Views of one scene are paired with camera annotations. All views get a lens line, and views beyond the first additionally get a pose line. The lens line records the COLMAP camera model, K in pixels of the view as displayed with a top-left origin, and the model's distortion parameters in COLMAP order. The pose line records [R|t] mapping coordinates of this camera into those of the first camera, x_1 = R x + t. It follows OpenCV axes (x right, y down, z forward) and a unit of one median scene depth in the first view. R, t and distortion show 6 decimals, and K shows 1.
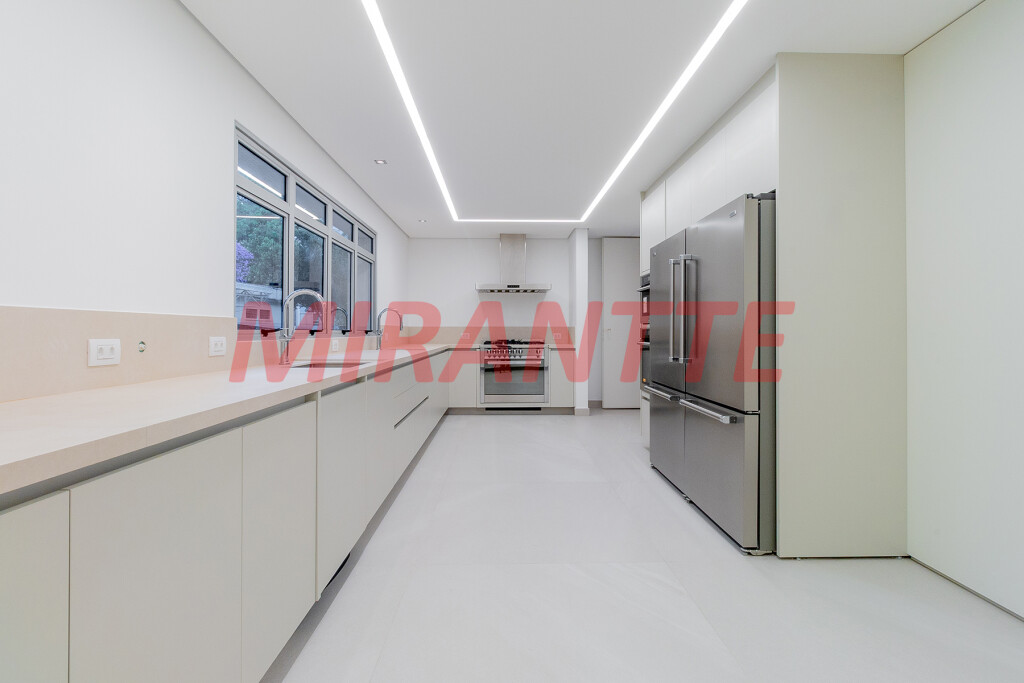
lens RADIAL K [[473.0, 0, 514.1], [0, 473.0, 329.8], [0, 0, 1]] dist [0.004473, 0.002161]
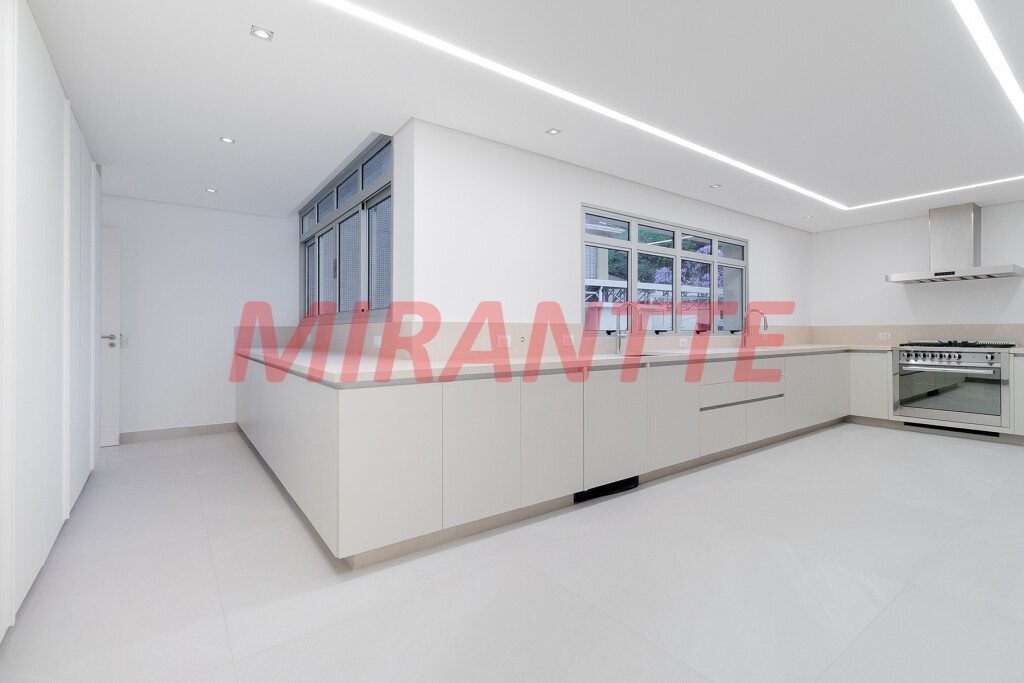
lens RADIAL K [[473.0, 0, 514.9], [0, 473.0, 332.0], [0, 0, 1]] dist [0.004473, 0.002161]
pose [[0.575175, -0.002514, -0.818026, 0.235152], [0.006826, 0.999975, 0.001727, -0.000588], [0.818002, -0.006577, 0.575178, -0.048396]]
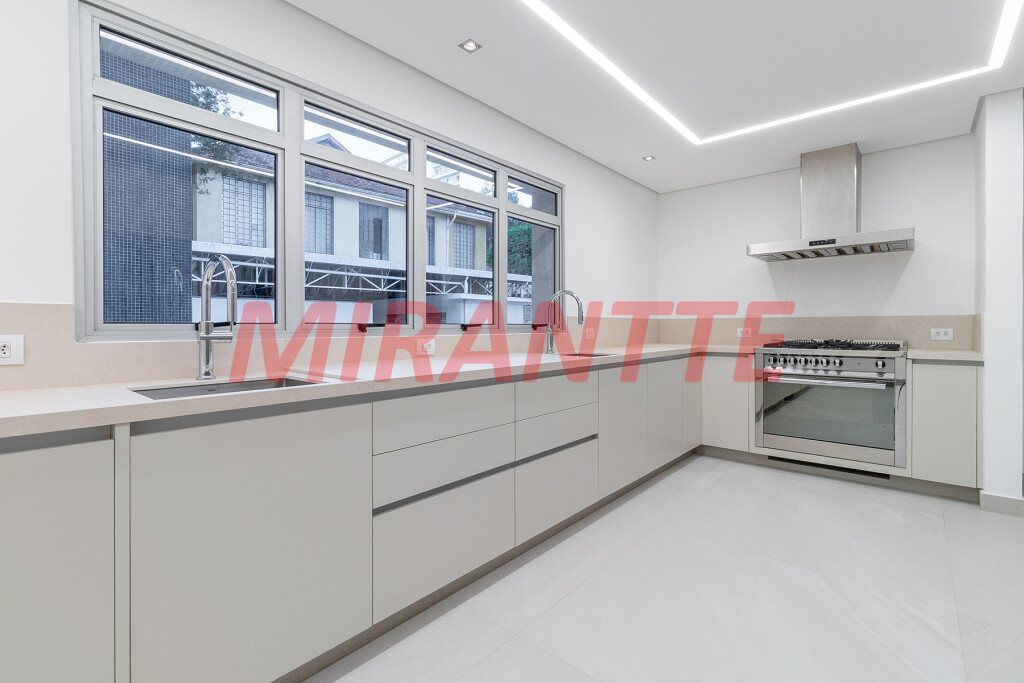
lens RADIAL K [[473.0, 0, 516.5], [0, 473.0, 329.3], [0, 0, 1]] dist [0.004473, 0.002161]
pose [[0.744408, 0.001565, -0.667723, 0.101261], [0.005670, 0.999946, 0.008665, 0.001492], [0.667700, -0.010237, 0.744360, 0.356412]]
